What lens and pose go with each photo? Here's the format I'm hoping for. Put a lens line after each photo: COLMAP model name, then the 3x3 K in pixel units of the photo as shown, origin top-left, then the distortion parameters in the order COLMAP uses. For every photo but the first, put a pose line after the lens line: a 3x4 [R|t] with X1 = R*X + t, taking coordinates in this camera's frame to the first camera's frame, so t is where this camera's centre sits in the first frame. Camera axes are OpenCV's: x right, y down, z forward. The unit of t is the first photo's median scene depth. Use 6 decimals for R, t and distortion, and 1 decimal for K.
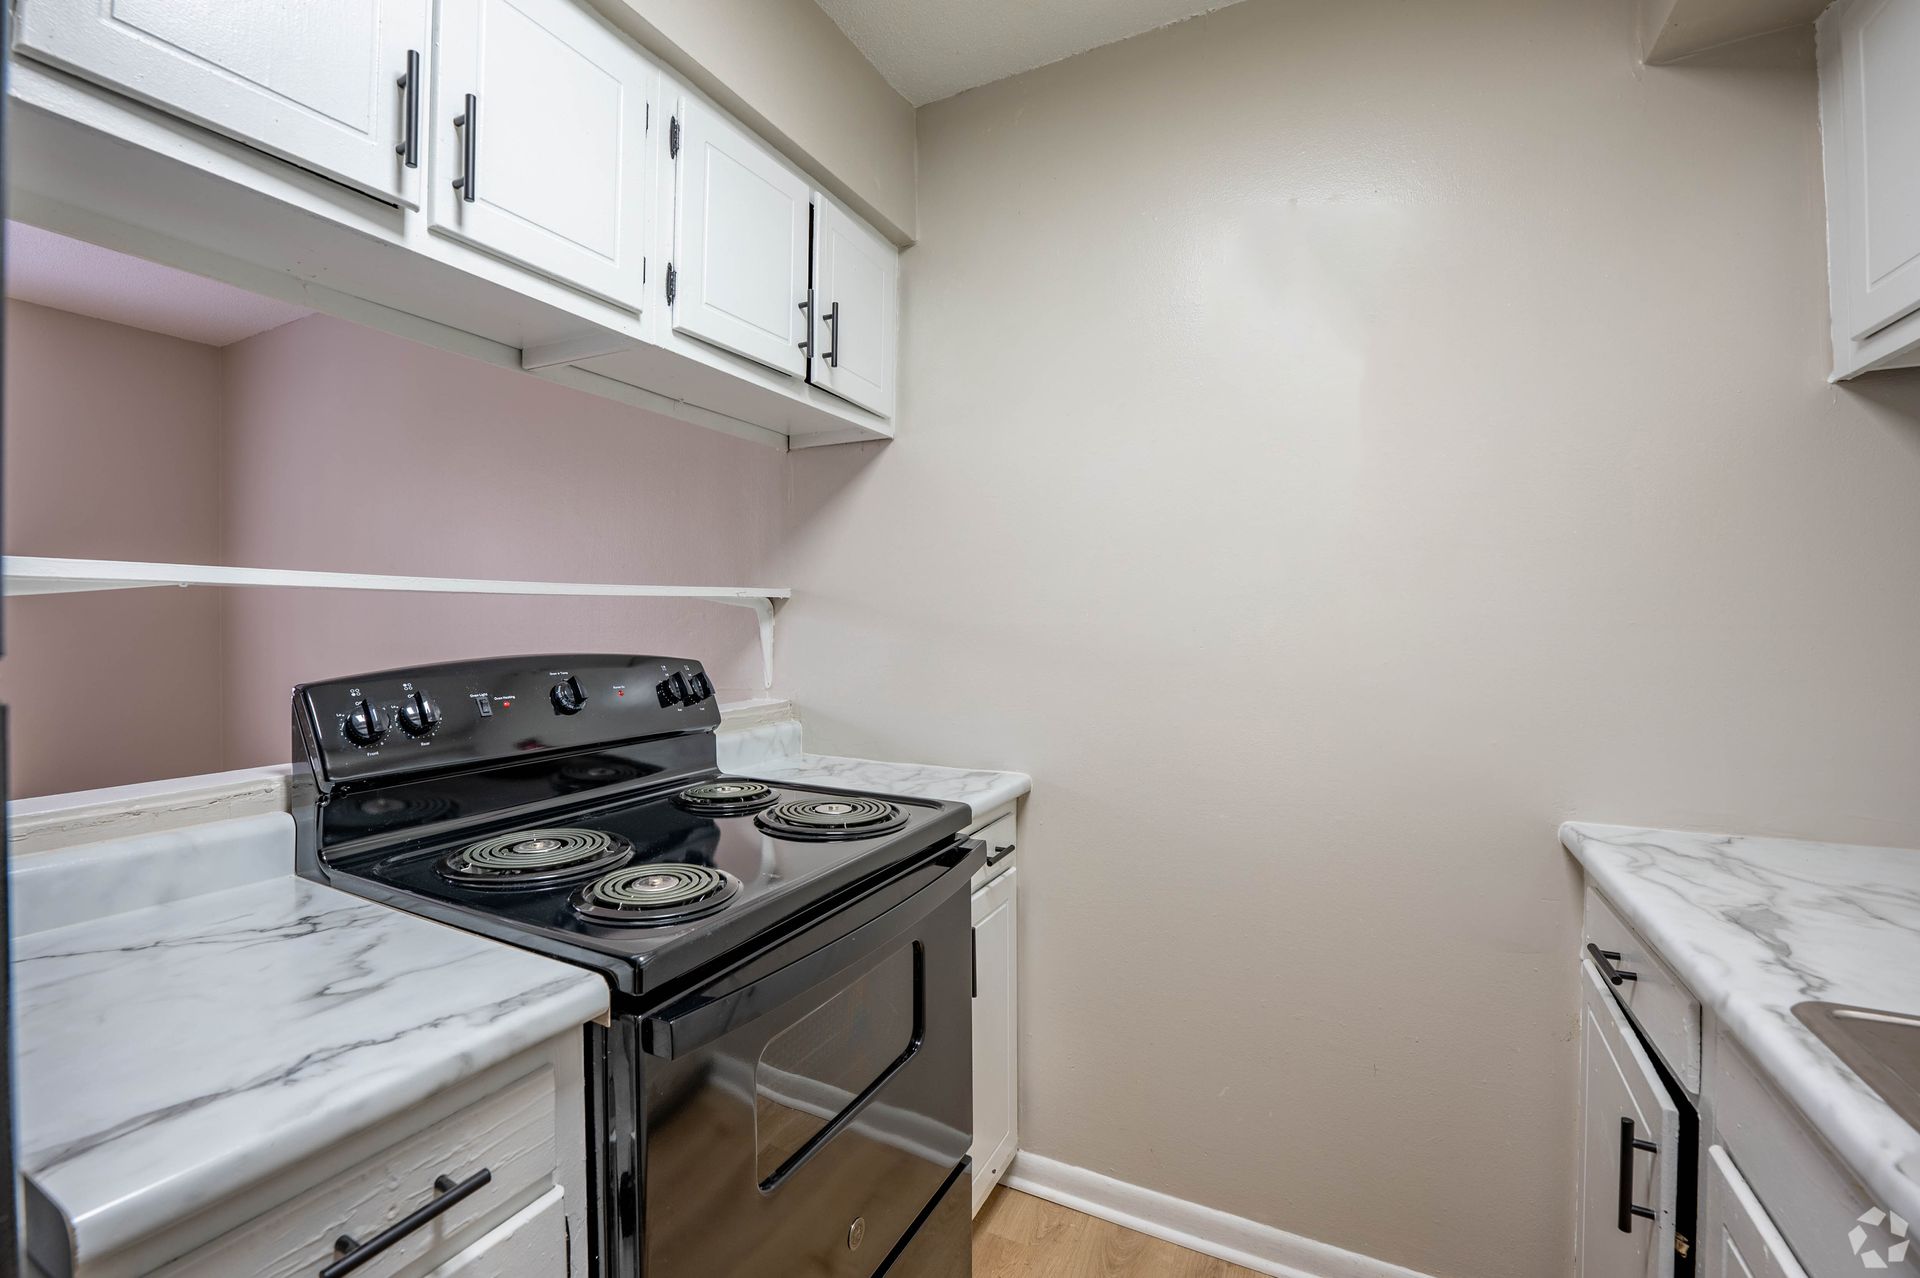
lens RADIAL K [[790.1, 0, 953.7], [0, 790.1, 625.6], [0, 0, 1]] dist [-0.020906, 0.000609]
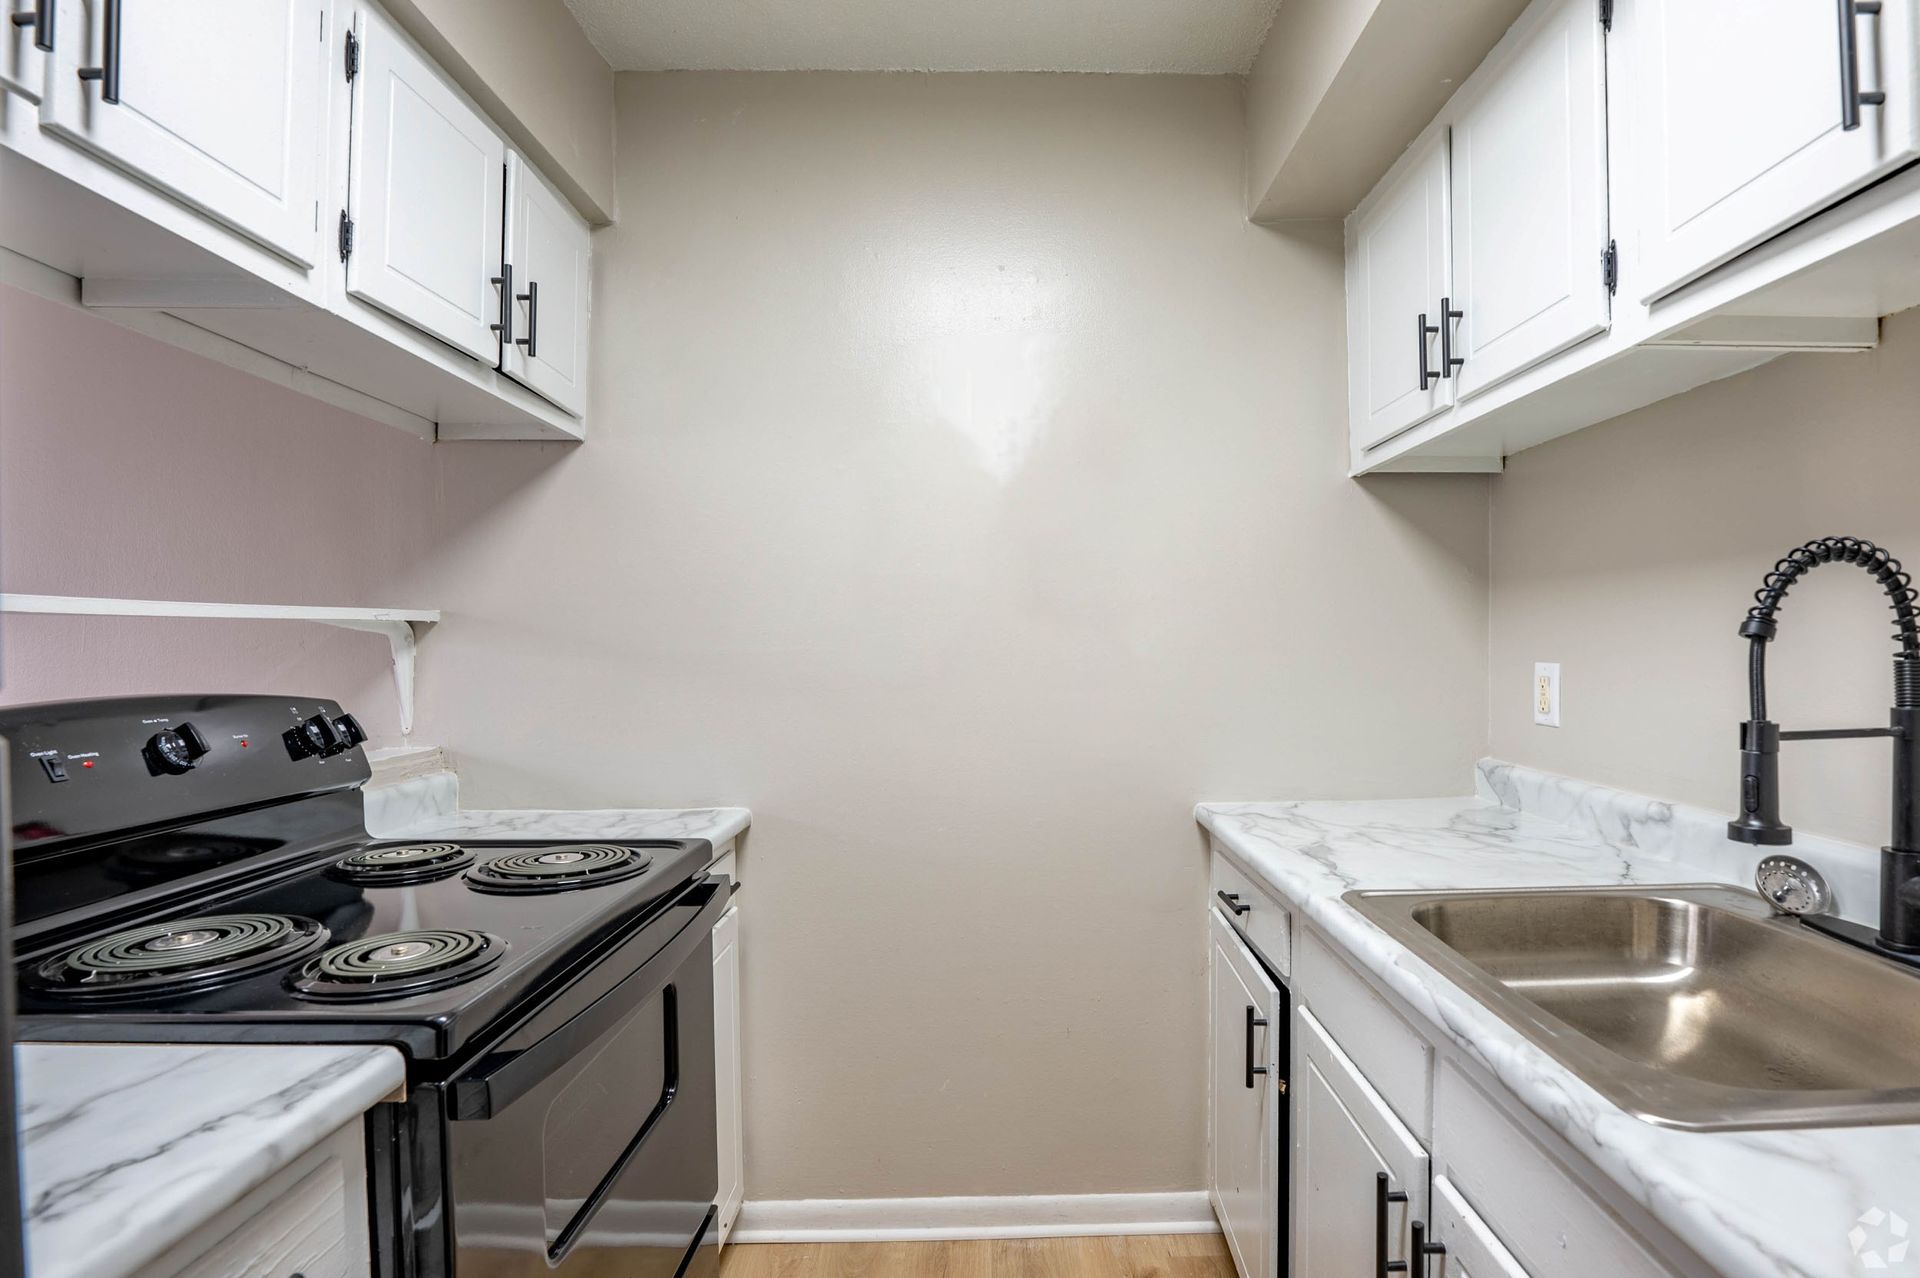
lens RADIAL K [[907.6, 0, 1009.0], [0, 907.6, 669.5], [0, 0, 1]] dist [-0.022602, 0.000268]
pose [[0.872910, -0.015965, 0.487620, -0.217425], [0.008103, 0.999801, 0.018229, 0.003227], [-0.487814, -0.011961, 0.872865, -0.149360]]
